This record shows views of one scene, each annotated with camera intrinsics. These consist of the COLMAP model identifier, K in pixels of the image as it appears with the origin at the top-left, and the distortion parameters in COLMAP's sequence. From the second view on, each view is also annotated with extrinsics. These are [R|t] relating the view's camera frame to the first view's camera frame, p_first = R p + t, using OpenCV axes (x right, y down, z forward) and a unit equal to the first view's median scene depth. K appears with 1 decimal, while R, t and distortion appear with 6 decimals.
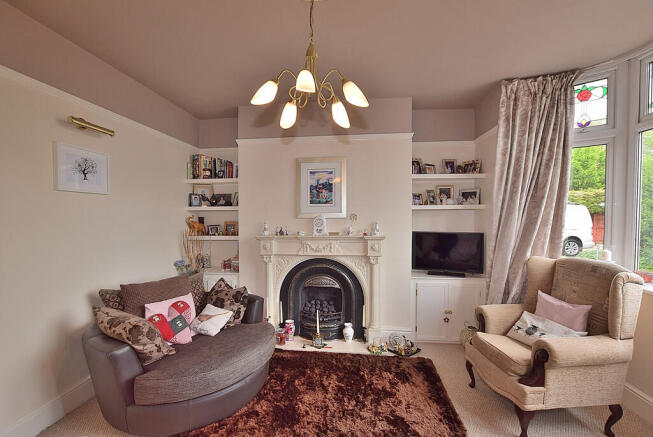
lens RADIAL K [[295.0, 0, 319.2], [0, 295.0, 222.3], [0, 0, 1]] dist [-0.027097, 0.005730]
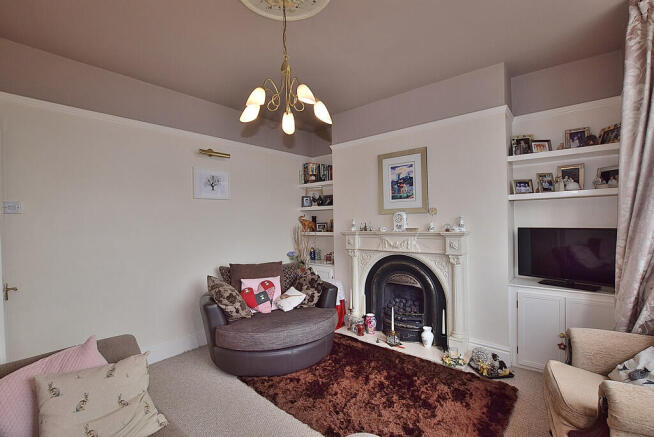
lens RADIAL K [[295.4, 0, 319.7], [0, 295.4, 222.3], [0, 0, 1]] dist [-0.027097, 0.005730]
pose [[0.830344, -0.010537, -0.557151, 0.335315], [0.005686, 0.999929, -0.010436, 0.023963], [0.557221, 0.005498, 0.830346, 0.047536]]
